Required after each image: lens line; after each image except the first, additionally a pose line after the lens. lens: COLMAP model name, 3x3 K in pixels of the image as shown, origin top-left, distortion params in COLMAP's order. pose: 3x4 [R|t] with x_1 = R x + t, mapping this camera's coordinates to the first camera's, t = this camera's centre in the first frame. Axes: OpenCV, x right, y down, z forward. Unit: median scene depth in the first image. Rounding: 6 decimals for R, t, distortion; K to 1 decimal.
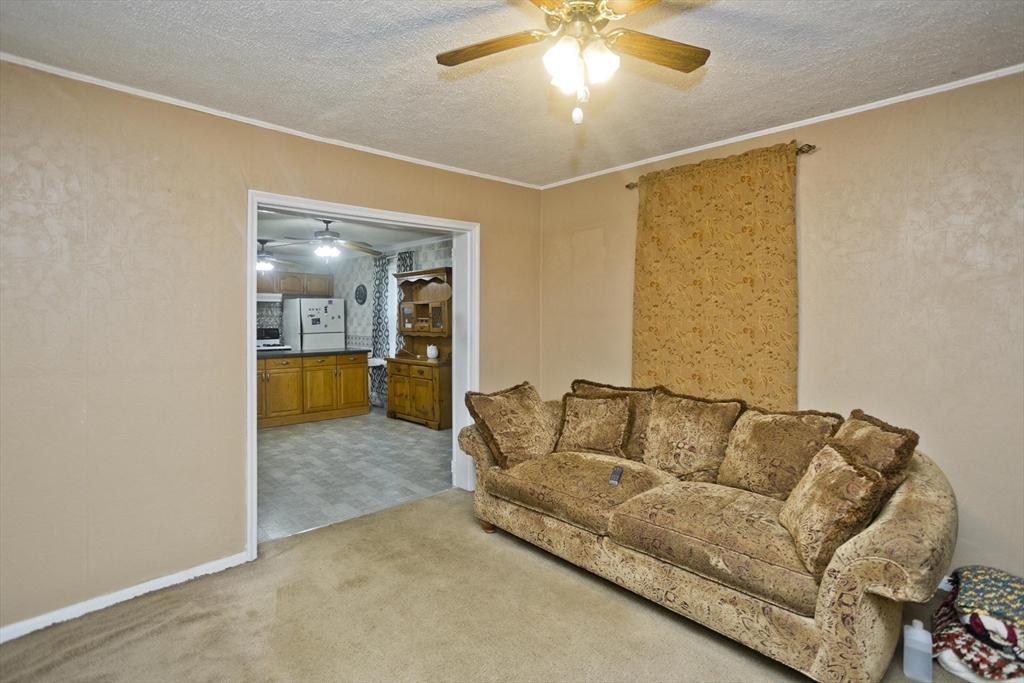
lens RADIAL K [[444.7, 0, 461.0], [0, 444.7, 324.9], [0, 0, 1]] dist [-0.047269, -0.000096]
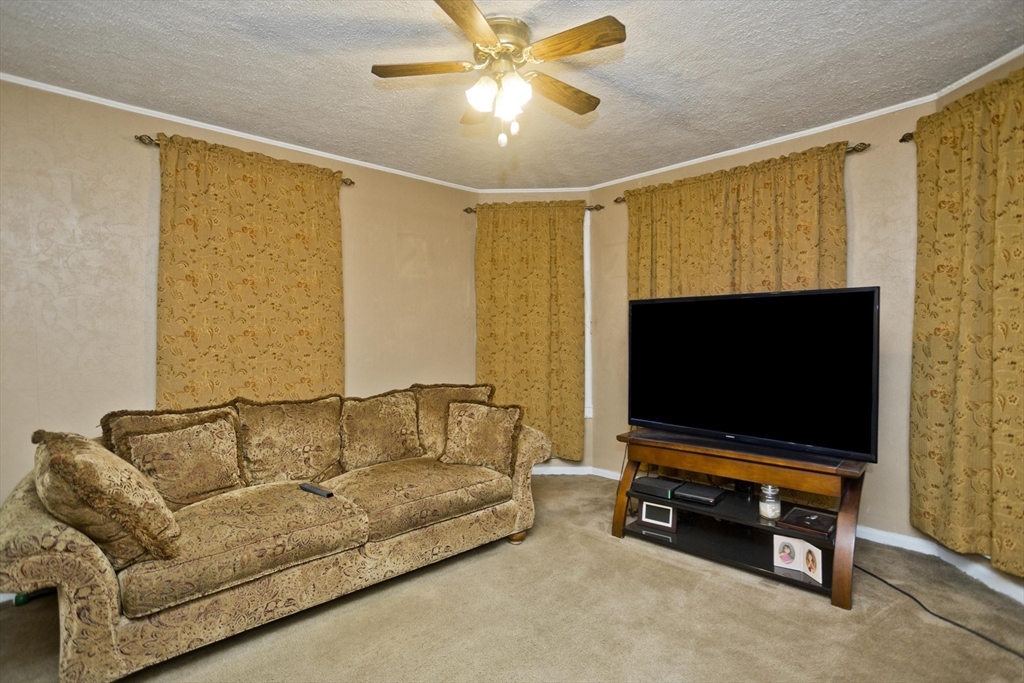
lens RADIAL K [[472.0, 0, 528.7], [0, 472.0, 344.2], [0, 0, 1]] dist [-0.063366, 0.037892]
pose [[-0.016296, -0.026490, 0.999516, -0.681027], [0.015114, 0.999528, 0.026737, 0.025839], [-0.999753, 0.015543, -0.015888, 0.652289]]
